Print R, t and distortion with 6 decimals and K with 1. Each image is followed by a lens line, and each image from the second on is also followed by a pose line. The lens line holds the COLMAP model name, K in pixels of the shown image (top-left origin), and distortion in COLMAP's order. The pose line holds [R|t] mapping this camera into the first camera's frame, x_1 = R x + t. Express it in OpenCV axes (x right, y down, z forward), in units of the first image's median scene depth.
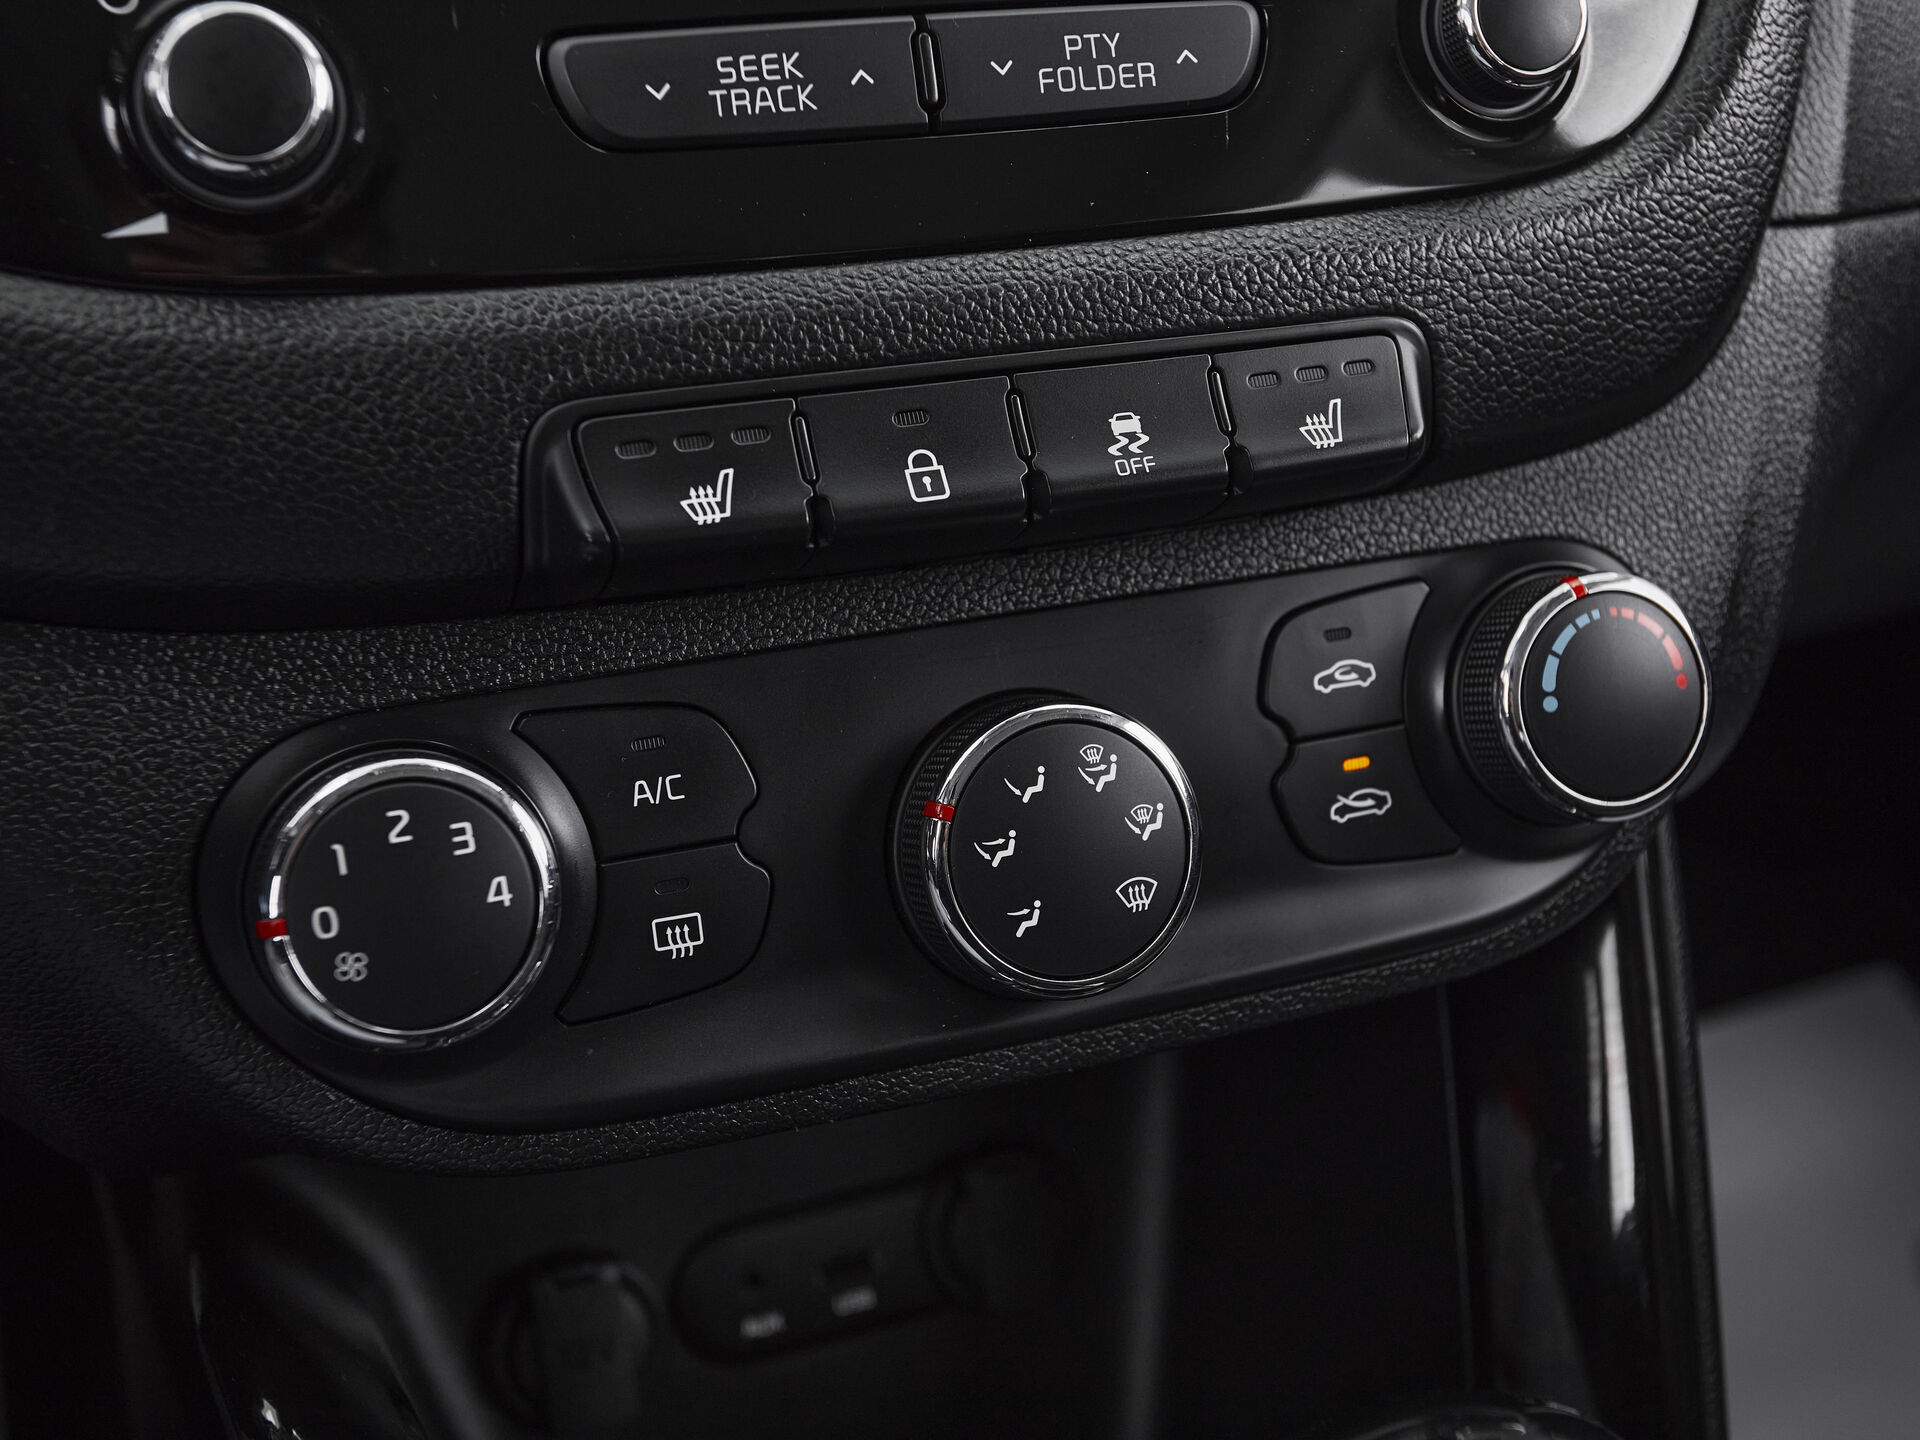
lens RADIAL K [[2353.2, 0, 943.6], [0, 2353.2, 694.6], [0, 0, 1]] dist [0.027090, 0.000000]
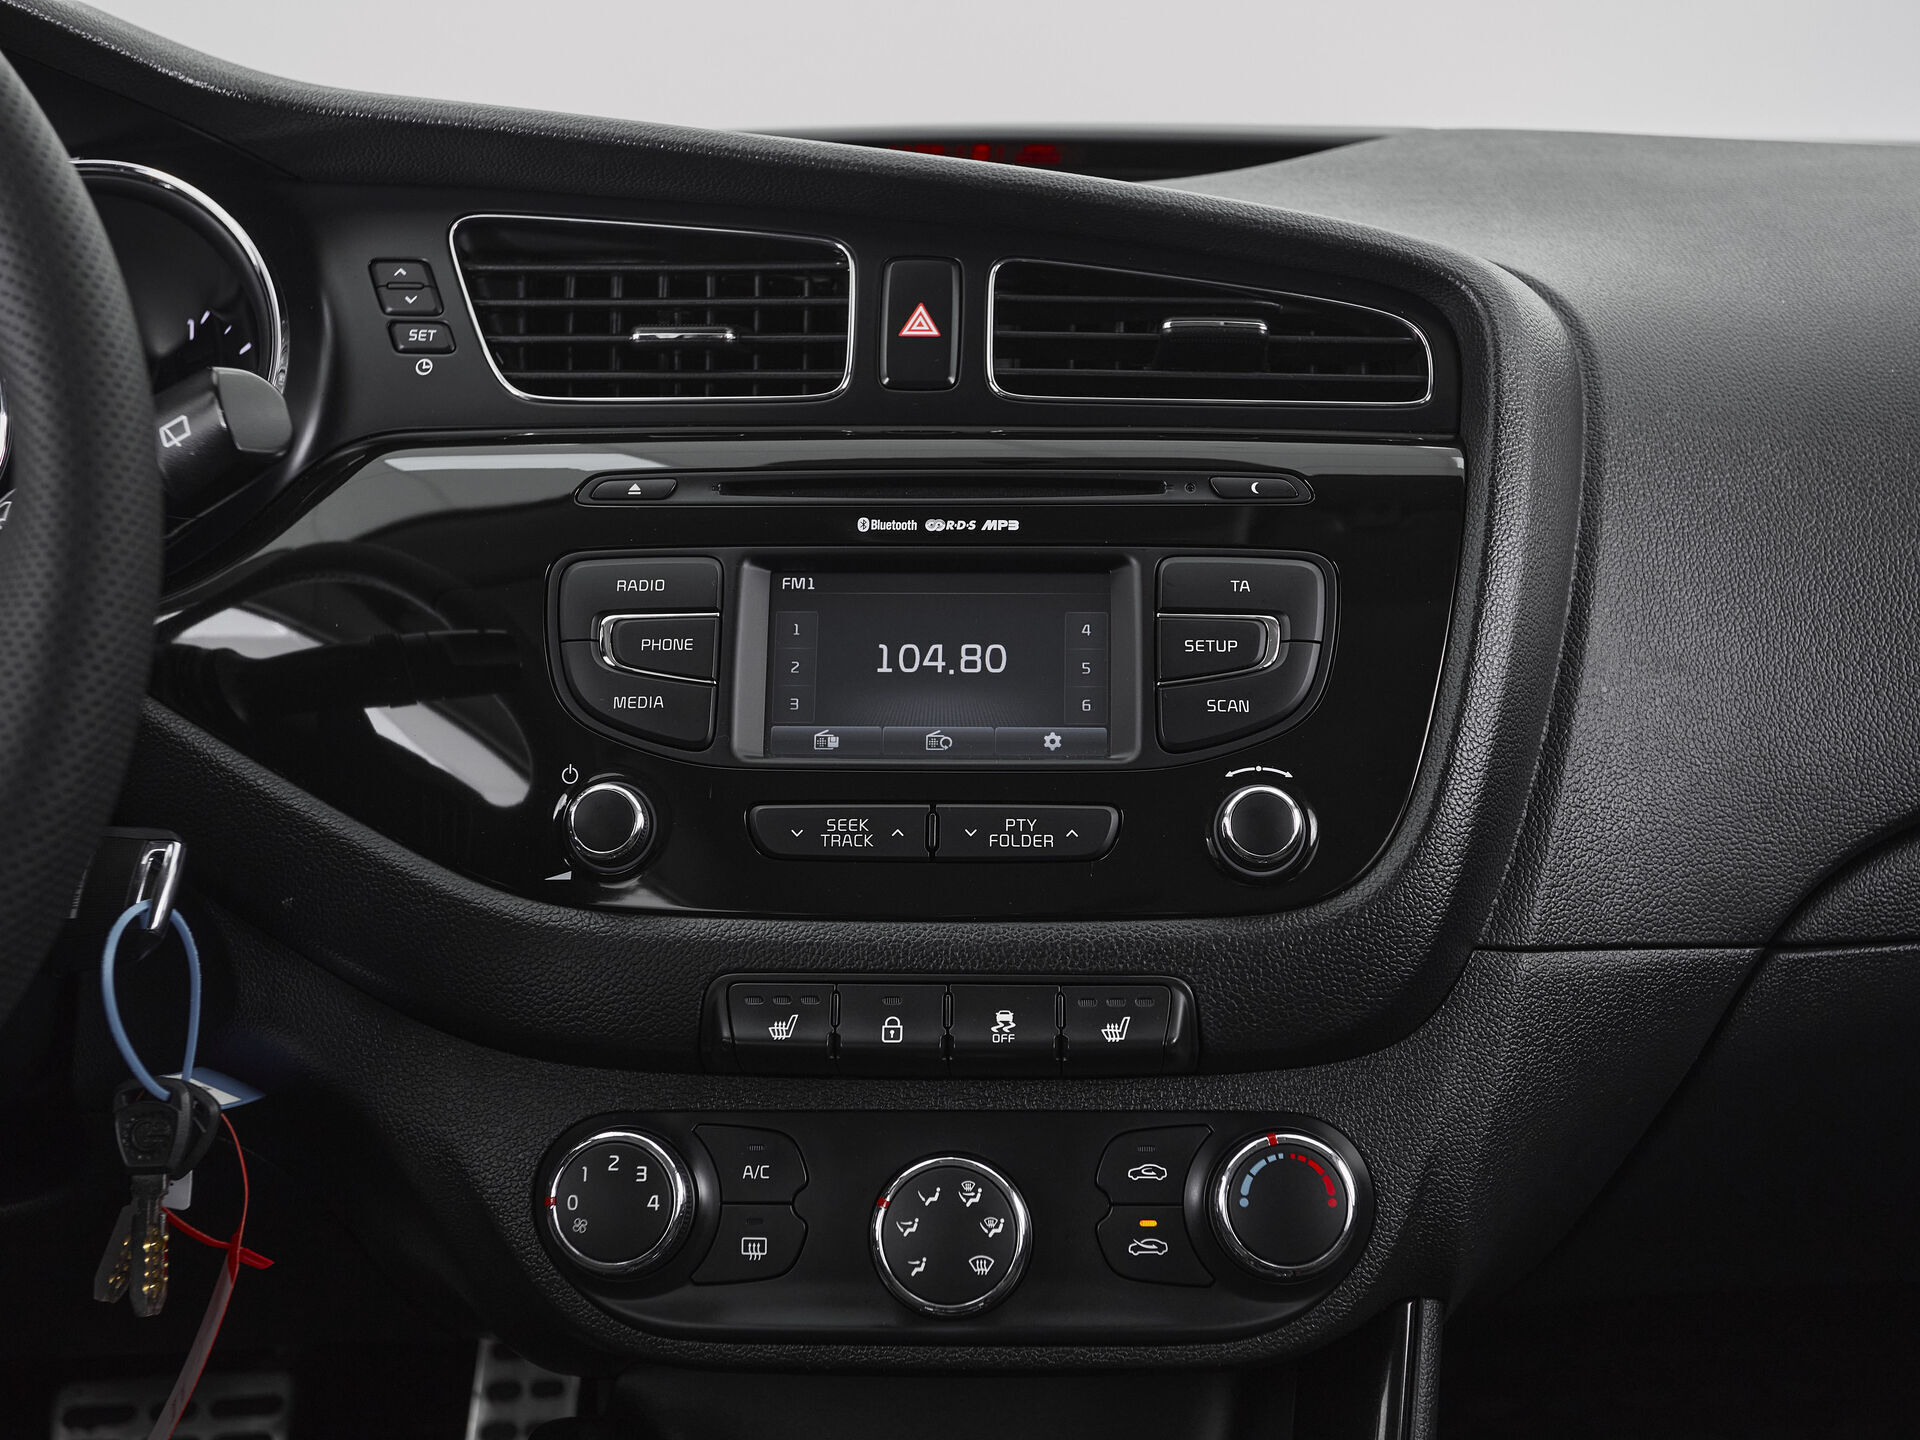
lens RADIAL K [[2353.2, 0, 962.9], [0, 2353.2, 732.8], [0, 0, 1]] dist [0.027090, 0.000000]
pose [[0.924616, 0.068649, -0.374664, 0.757326], [-0.151259, 0.968918, -0.195751, 0.043960], [0.349581, 0.237665, 0.906261, -0.829349]]
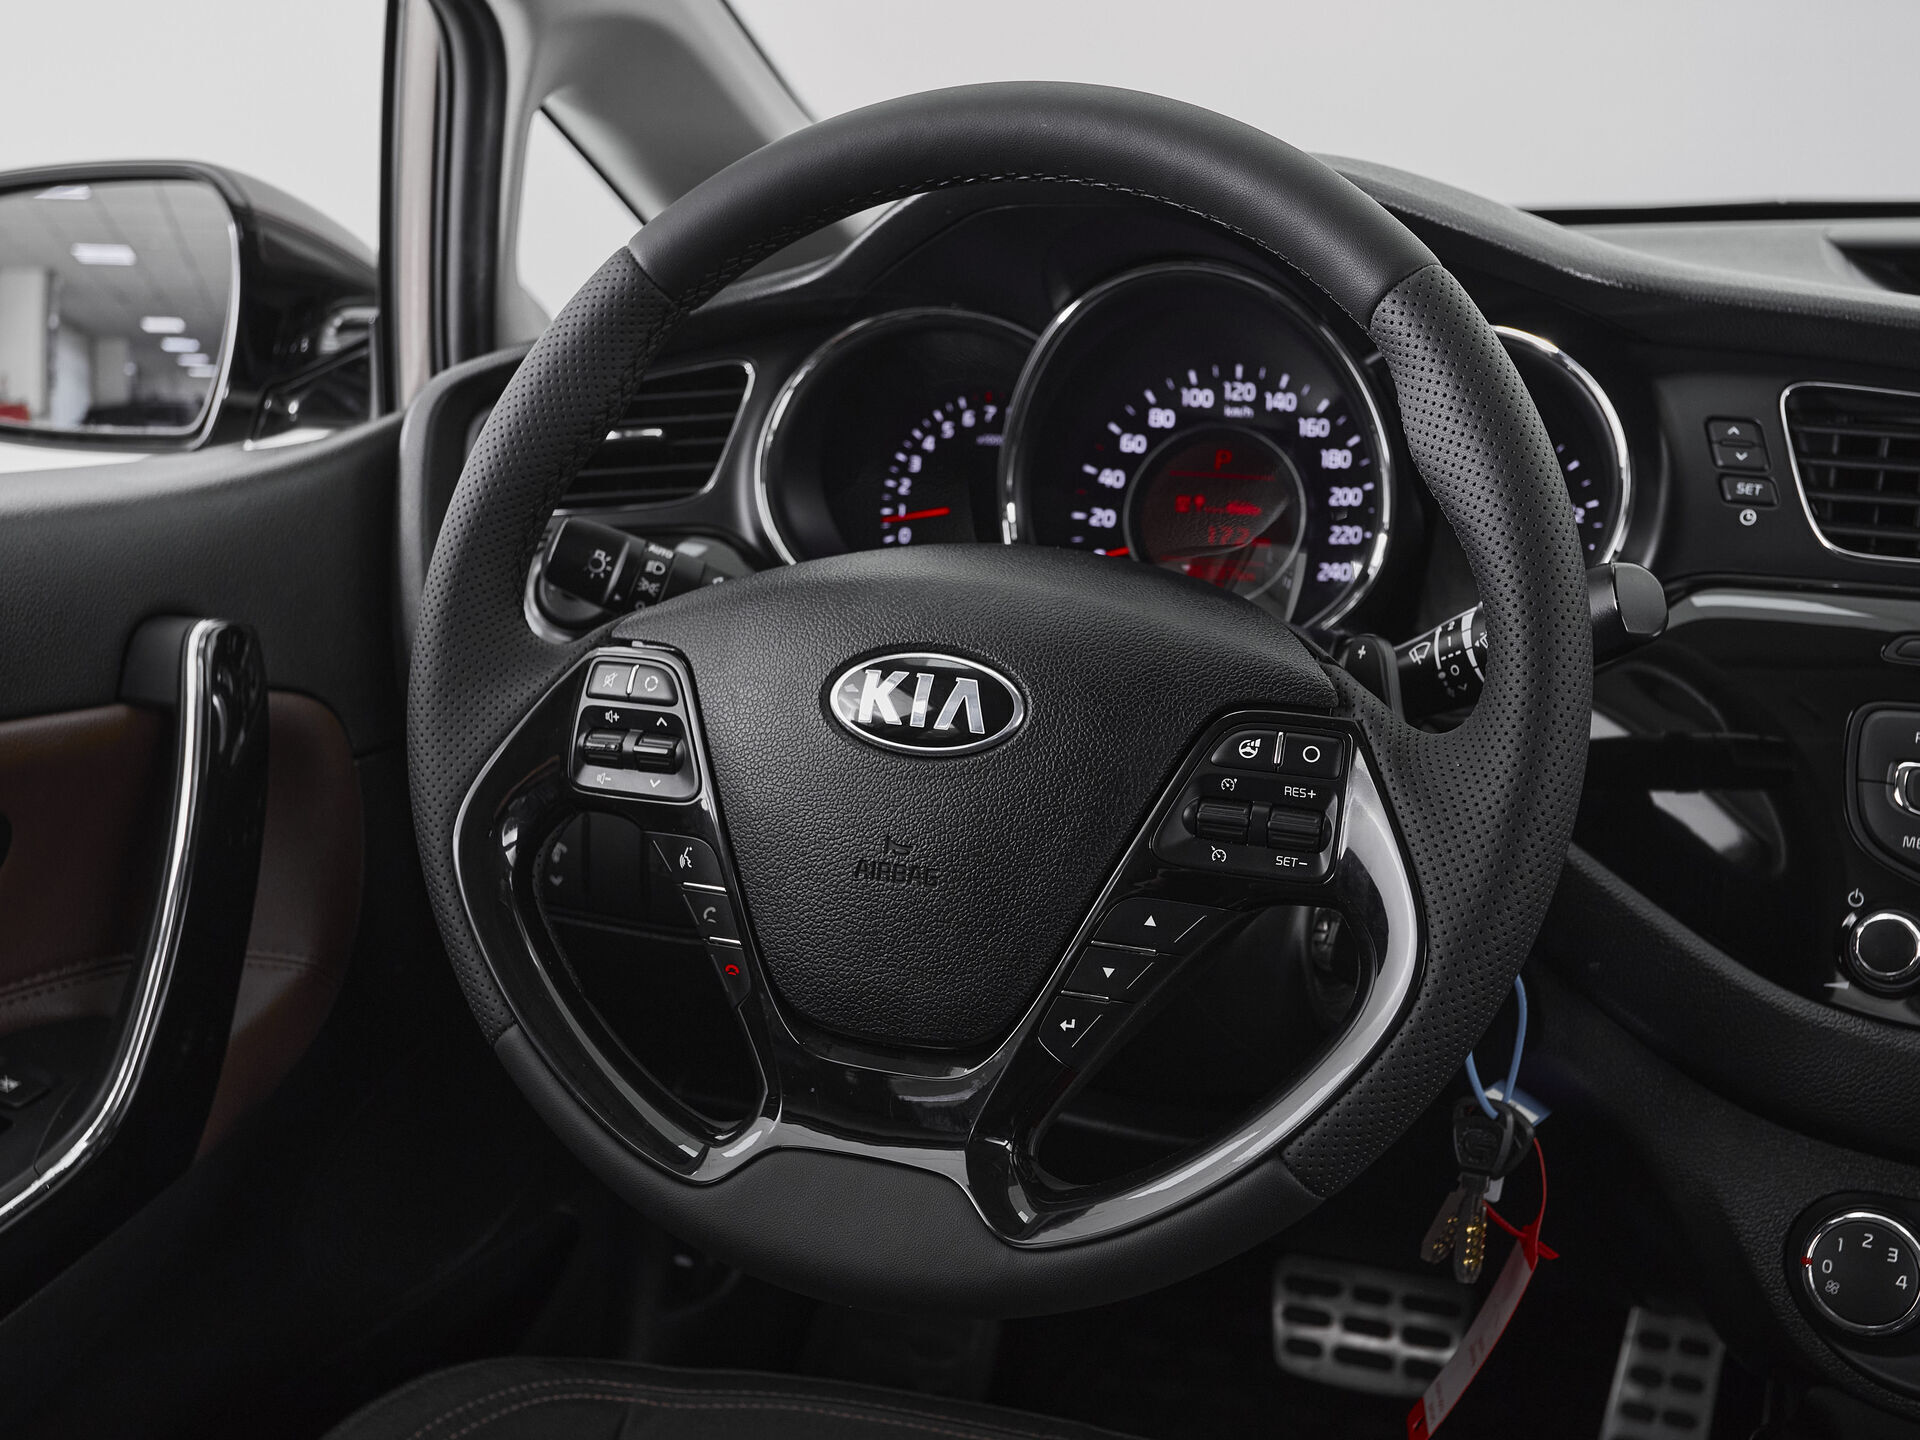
lens RADIAL K [[2337.5, 0, 936.0], [0, 2337.5, 725.0], [0, 0, 1]] dist [0.015714, 0.000000]
pose [[0.666069, 0.185738, -0.722394, 0.735114], [-0.304763, 0.951736, -0.036296, -0.066470], [0.680787, 0.244335, 0.690528, -1.389417]]
